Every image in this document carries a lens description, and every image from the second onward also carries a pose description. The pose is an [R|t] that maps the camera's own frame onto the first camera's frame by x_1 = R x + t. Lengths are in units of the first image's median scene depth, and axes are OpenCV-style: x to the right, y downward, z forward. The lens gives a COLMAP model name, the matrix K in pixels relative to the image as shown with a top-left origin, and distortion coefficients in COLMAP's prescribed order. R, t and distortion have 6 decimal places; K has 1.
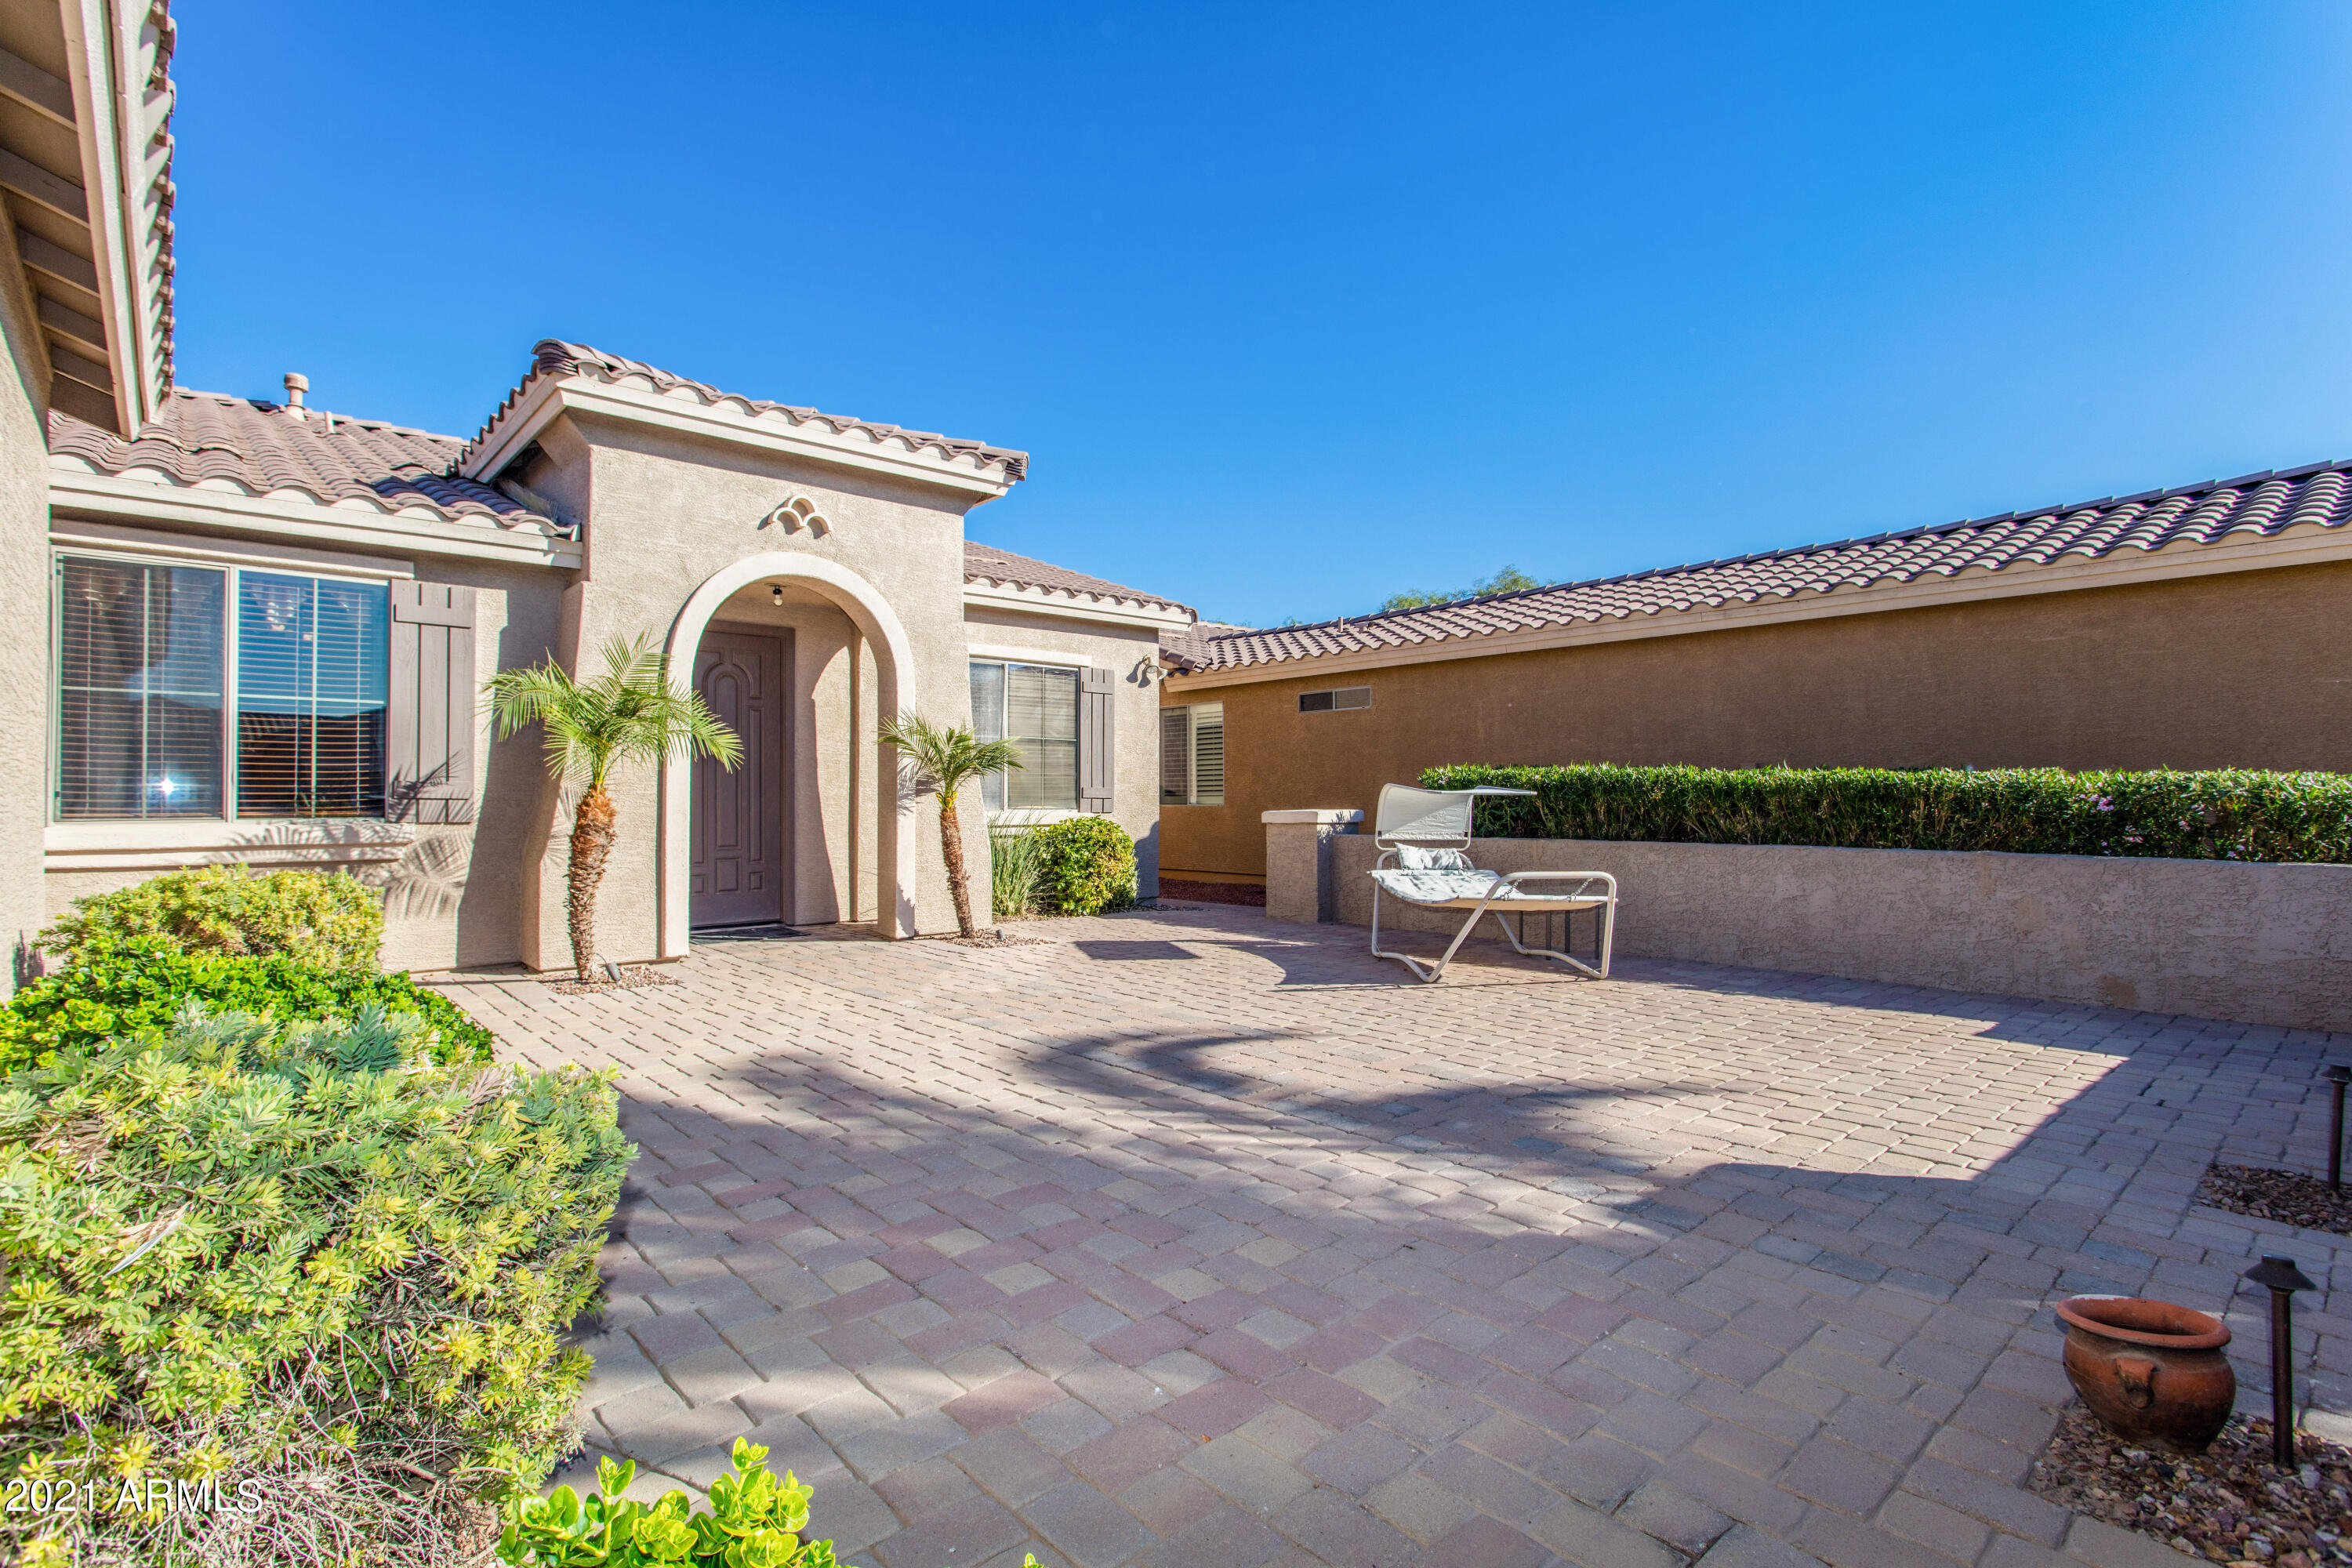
lens RADIAL K [[1132.6, 0, 1167.2], [0, 1132.6, 779.6], [0, 0, 1]] dist [-0.001303, 0.002264]
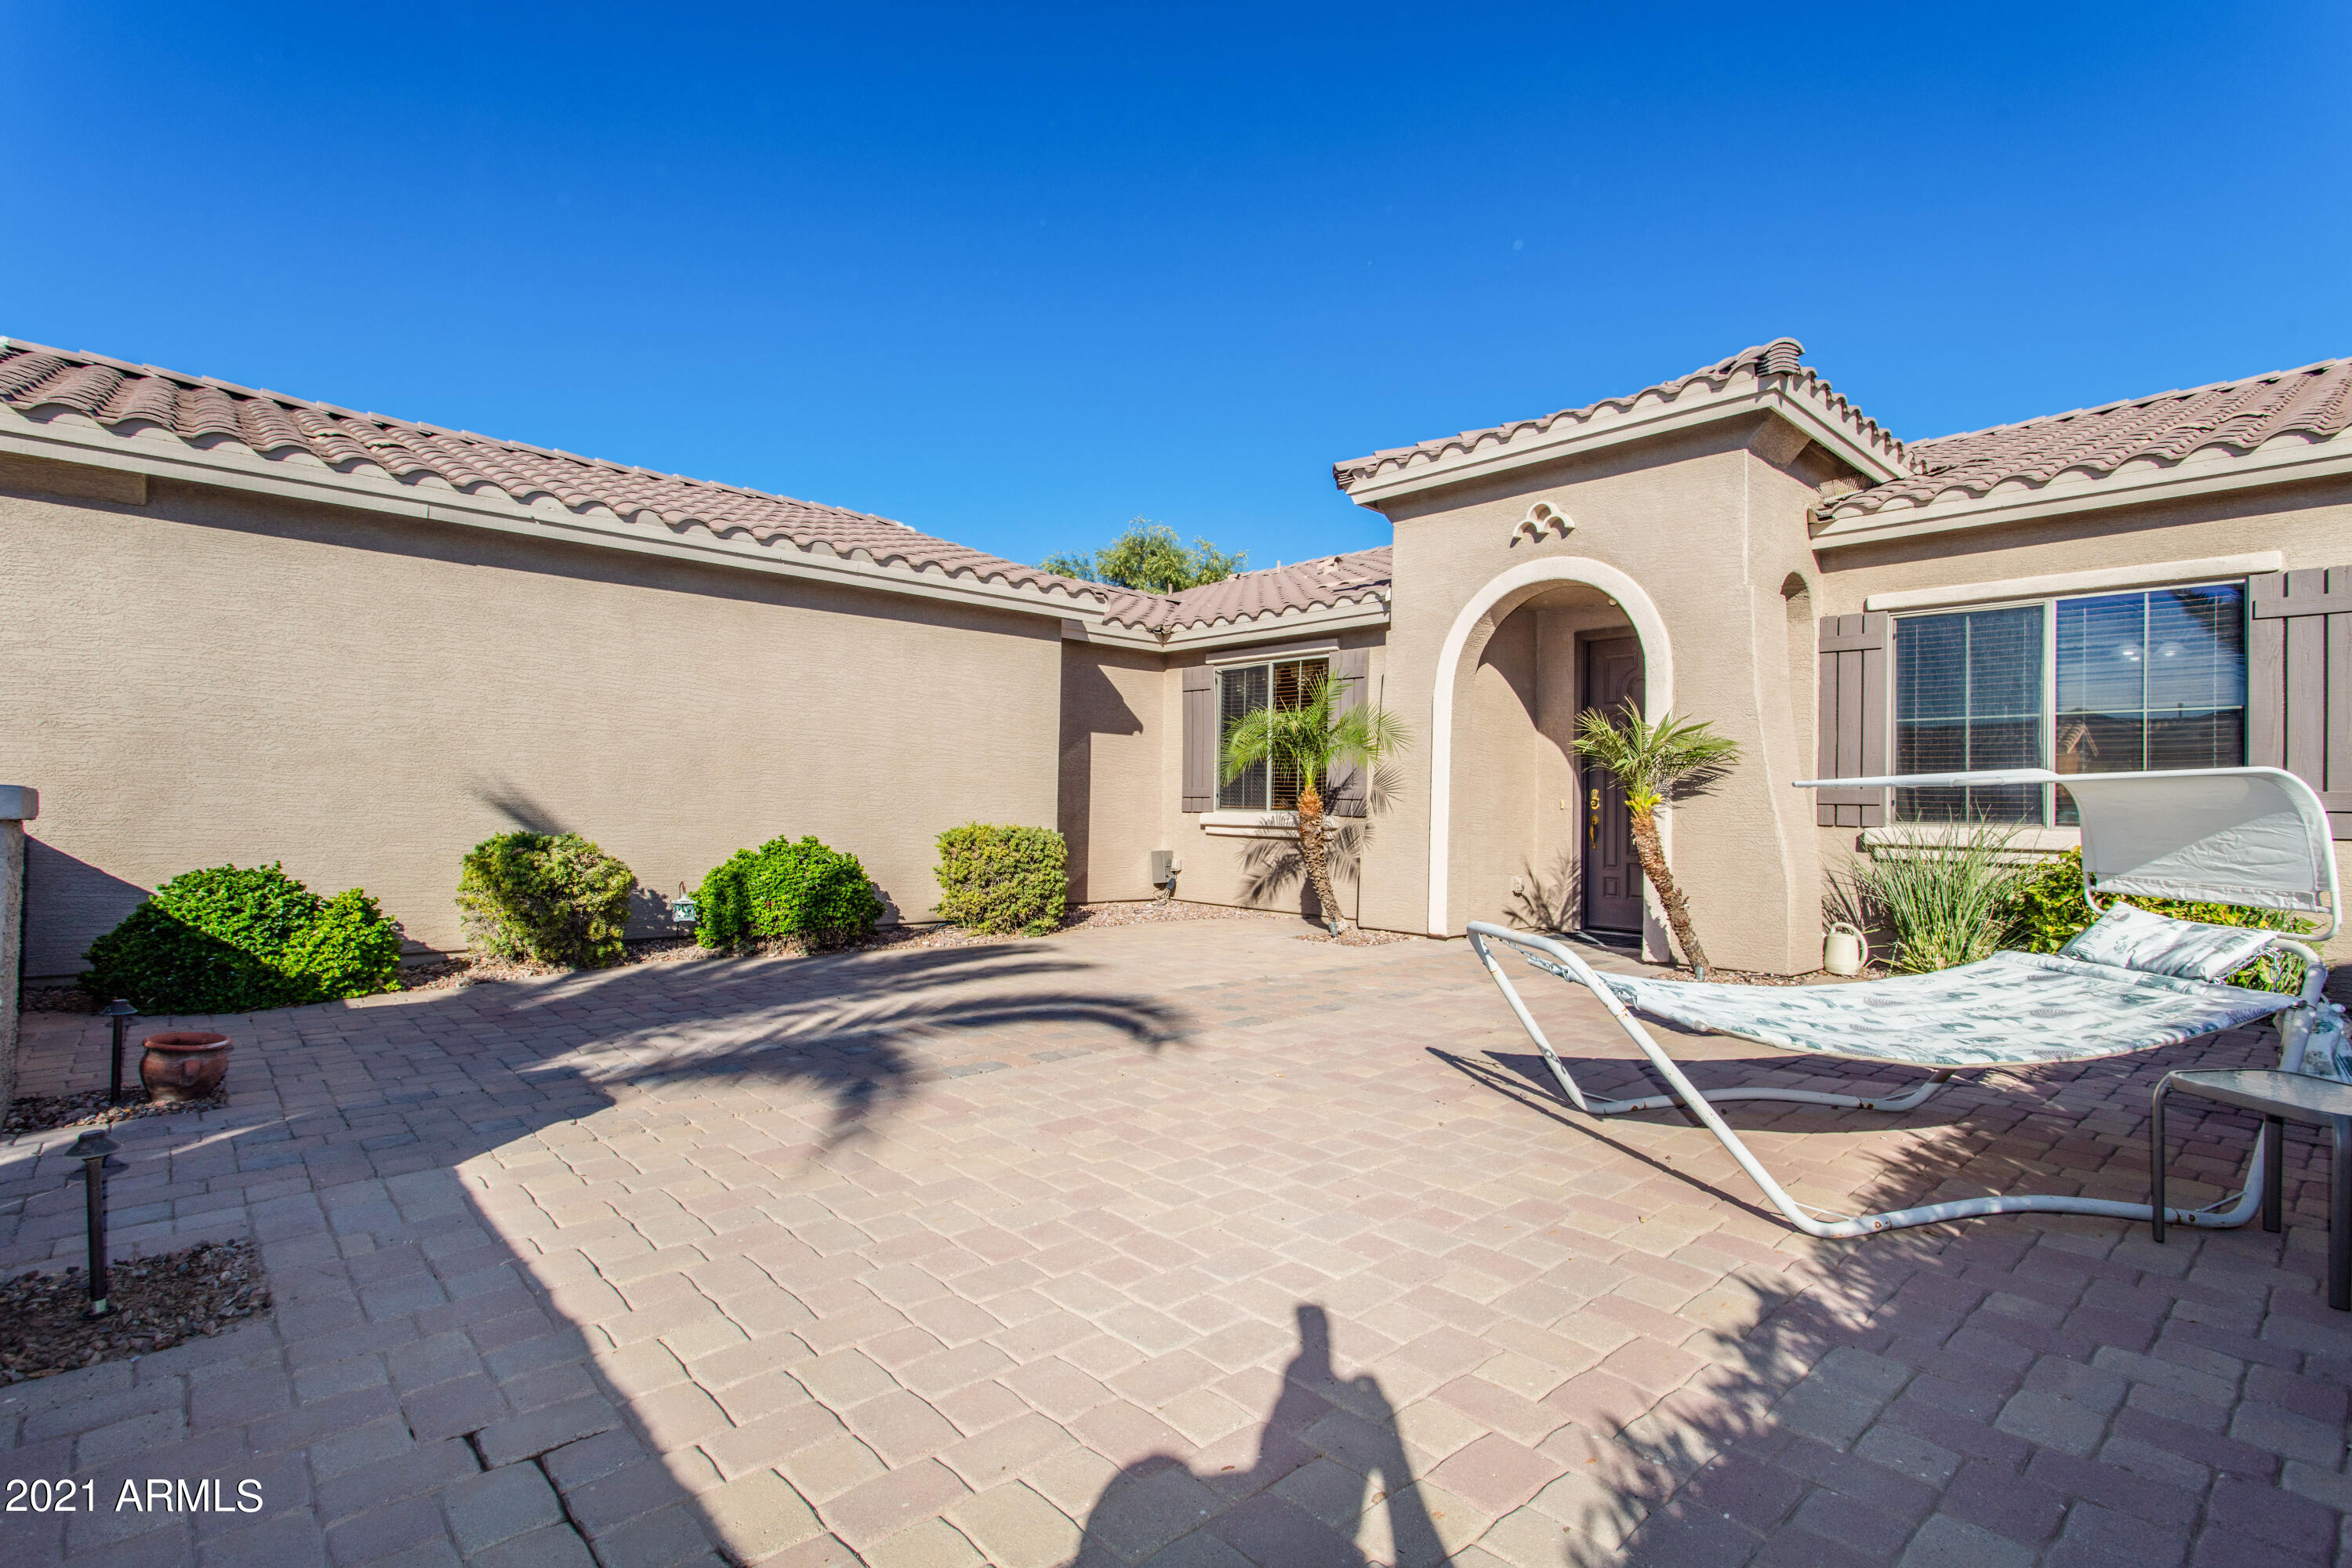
lens RADIAL K [[1132.6, 0, 1161.8], [0, 1132.6, 804.2], [0, 0, 1]] dist [-0.001303, 0.002264]
pose [[-0.001409, 0.002093, -0.999997, 0.694043], [0.000158, 0.999998, 0.002093, 0.017426], [0.999999, -0.000155, -0.001410, 0.665614]]
